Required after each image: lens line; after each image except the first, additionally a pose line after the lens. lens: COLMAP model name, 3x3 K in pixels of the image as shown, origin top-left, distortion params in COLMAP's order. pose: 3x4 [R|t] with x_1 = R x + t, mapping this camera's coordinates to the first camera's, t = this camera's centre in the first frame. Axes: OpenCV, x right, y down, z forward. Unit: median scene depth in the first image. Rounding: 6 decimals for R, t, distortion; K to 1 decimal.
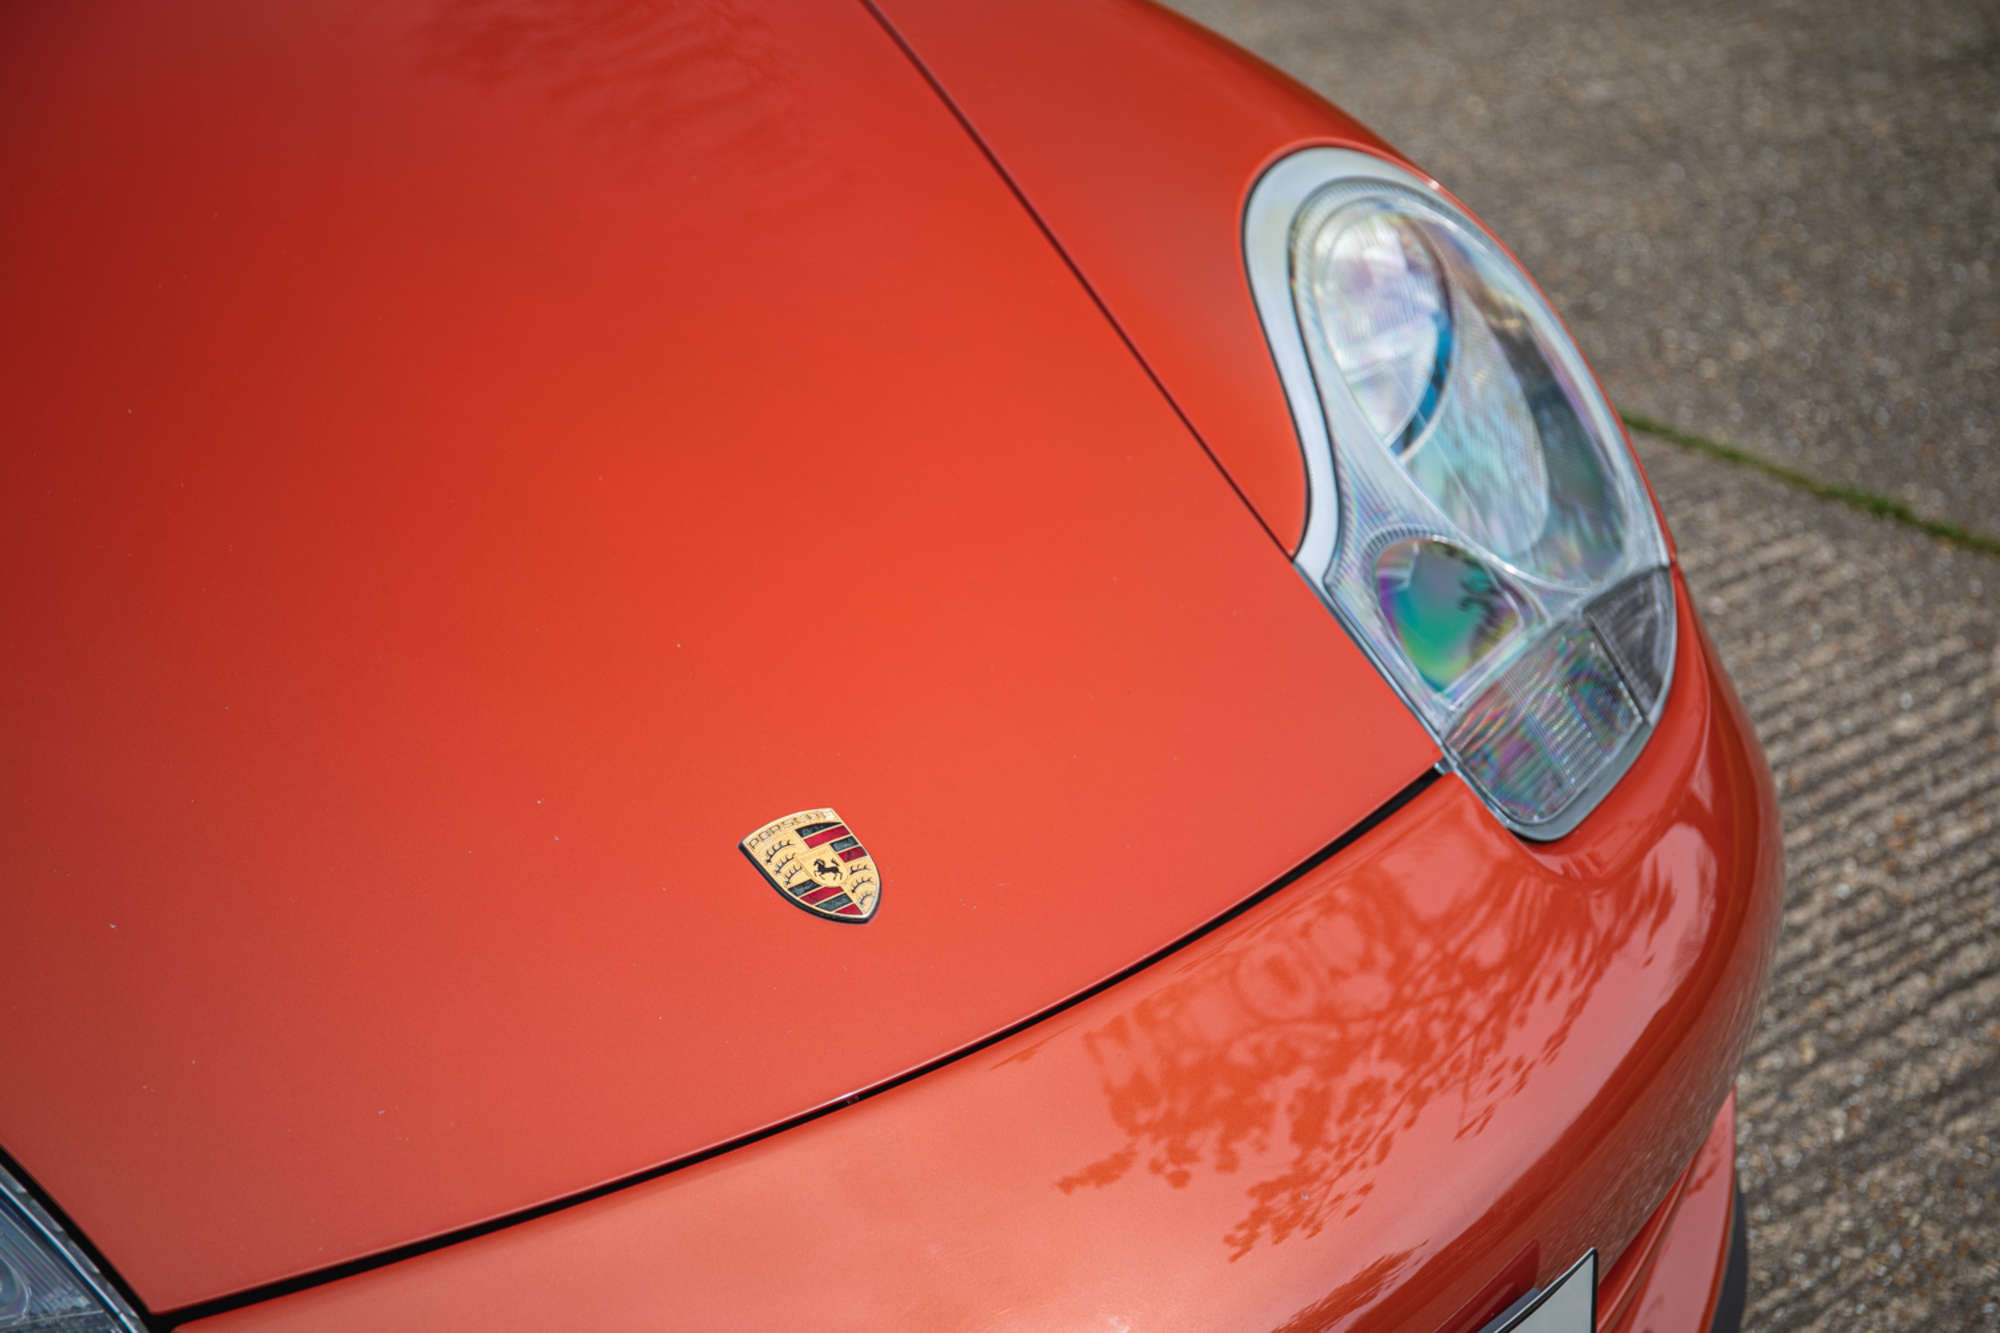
lens RADIAL K [[3736.9, 0, 1004.9], [0, 3736.9, 662.5], [0, 0, 1]] dist [0.145826, 0.000000]
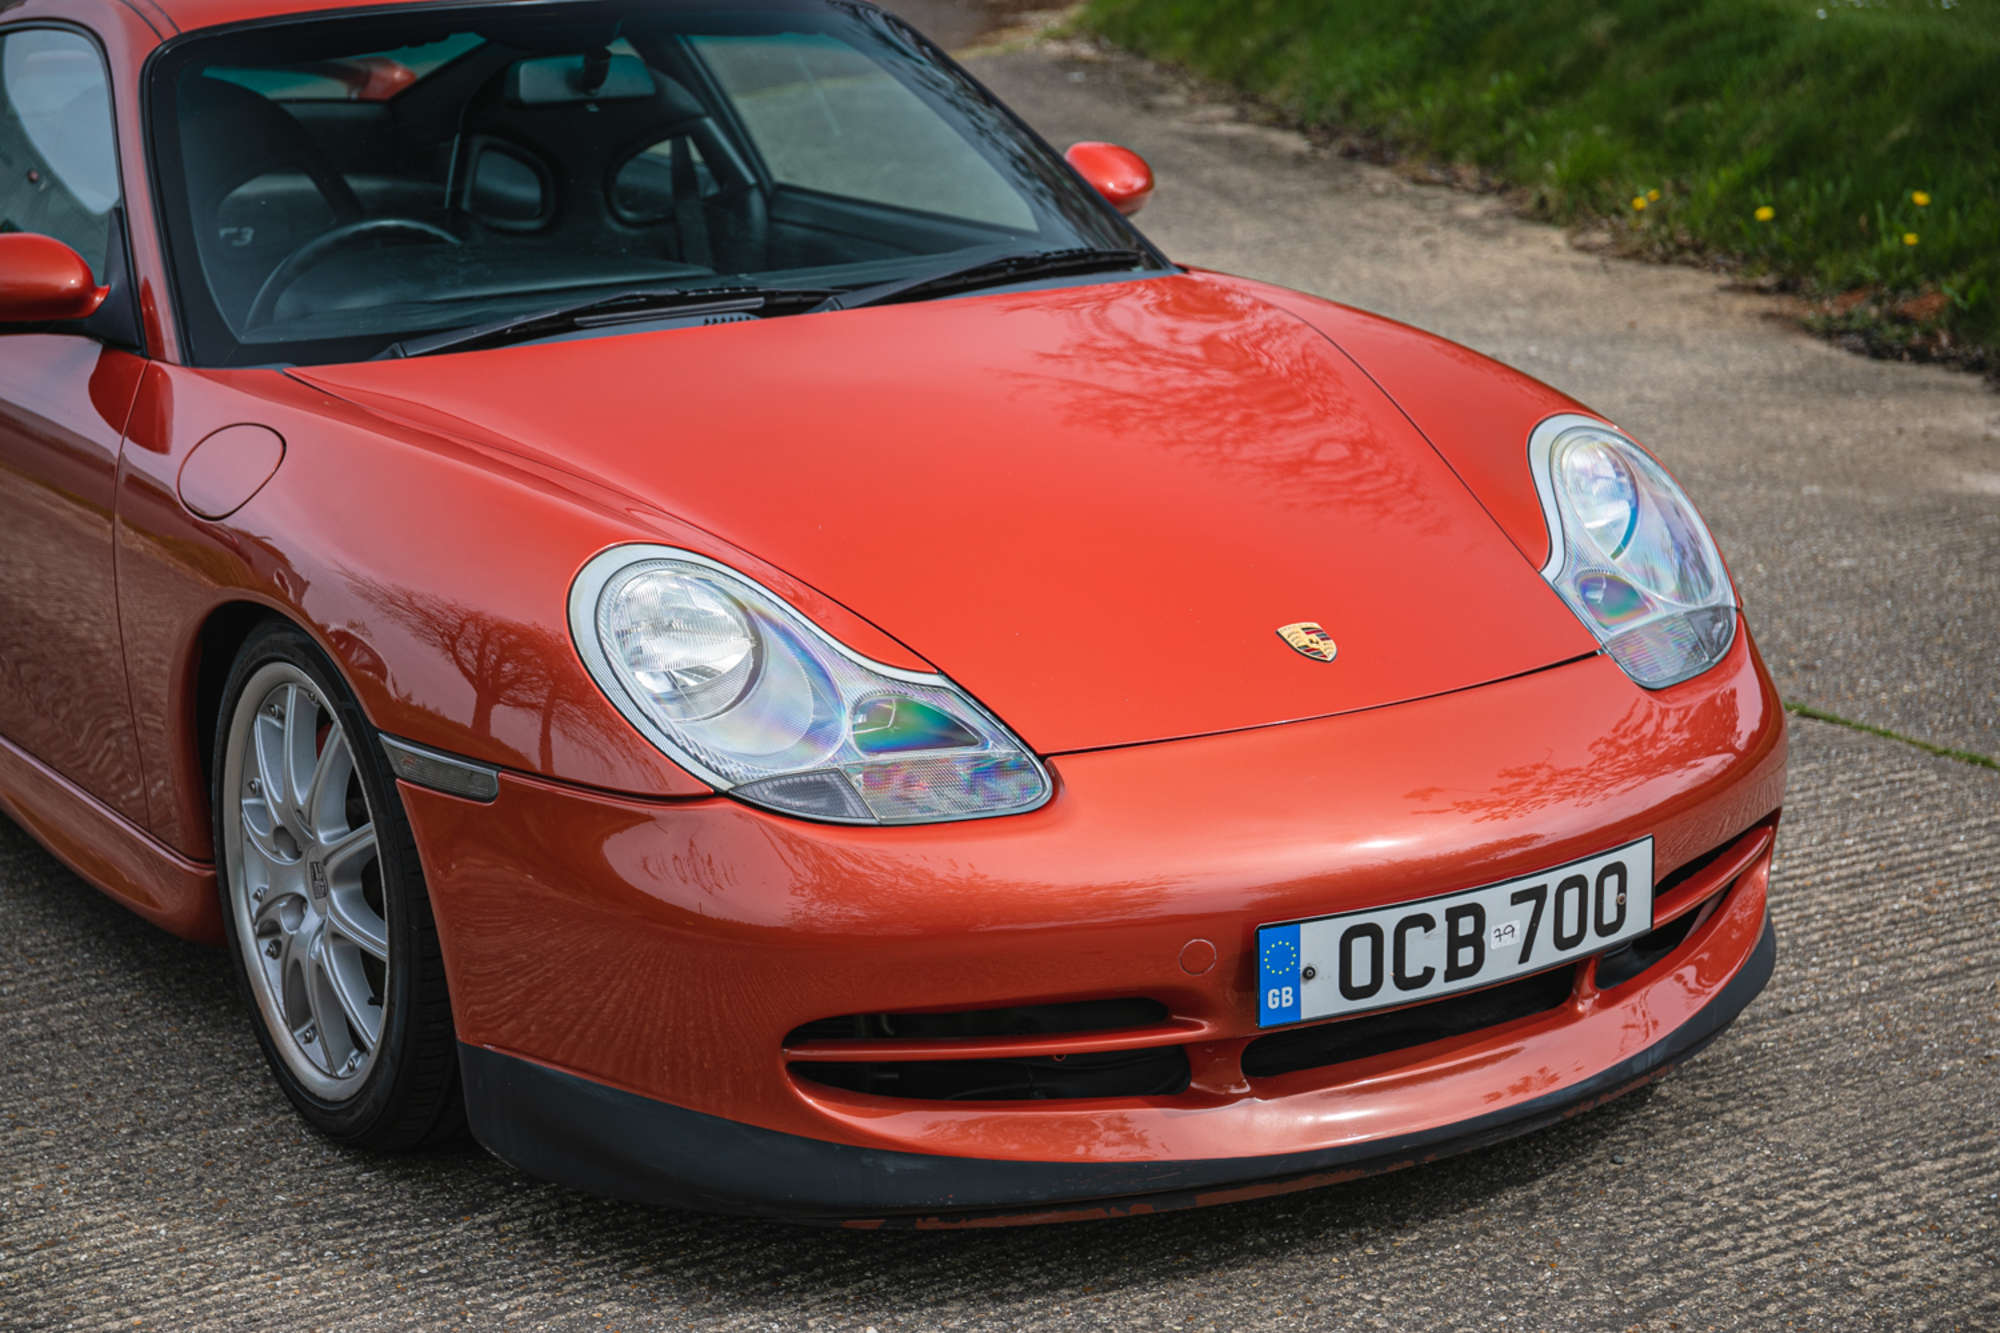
lens RADIAL K [[3736.9, 0, 999.9], [0, 3736.9, 673.0], [0, 0, 1]] dist [0.145826, 0.000000]
pose [[0.990931, 0.037964, -0.128898, 0.035744], [-0.062532, 0.979345, -0.192286, 0.322995], [0.118936, 0.198602, 0.972837, -0.769406]]
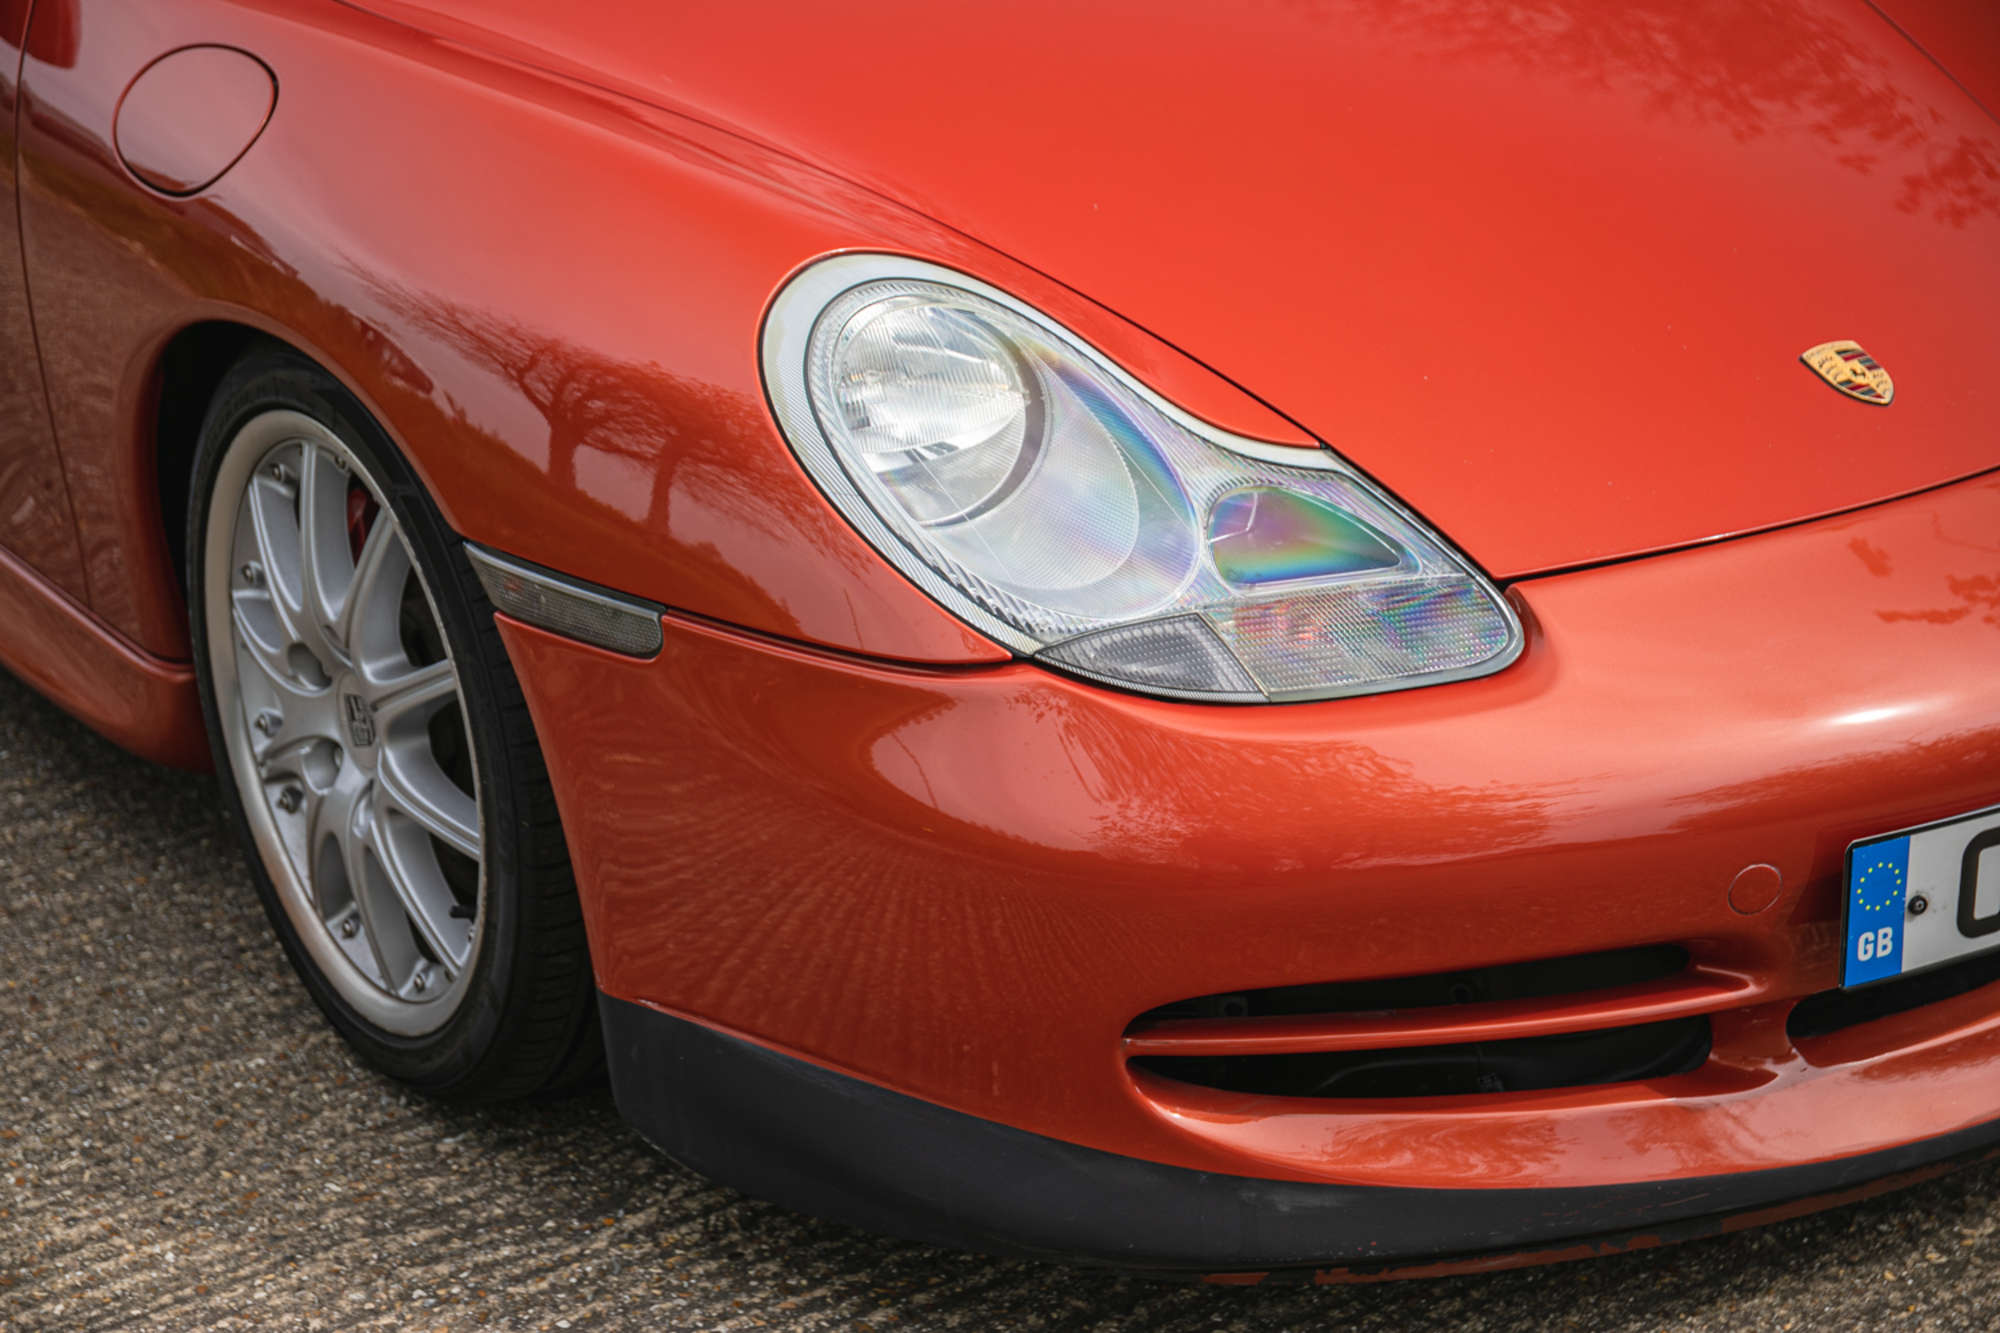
lens RADIAL K [[3736.9, 0, 1001.2], [0, 3736.9, 667.8], [0, 0, 1]] dist [0.145826, 0.000000]
pose [[0.996165, 0.031701, -0.081549, -0.164071], [-0.036269, 0.997818, -0.055162, 0.167526], [0.079623, 0.057909, 0.995142, -0.344459]]
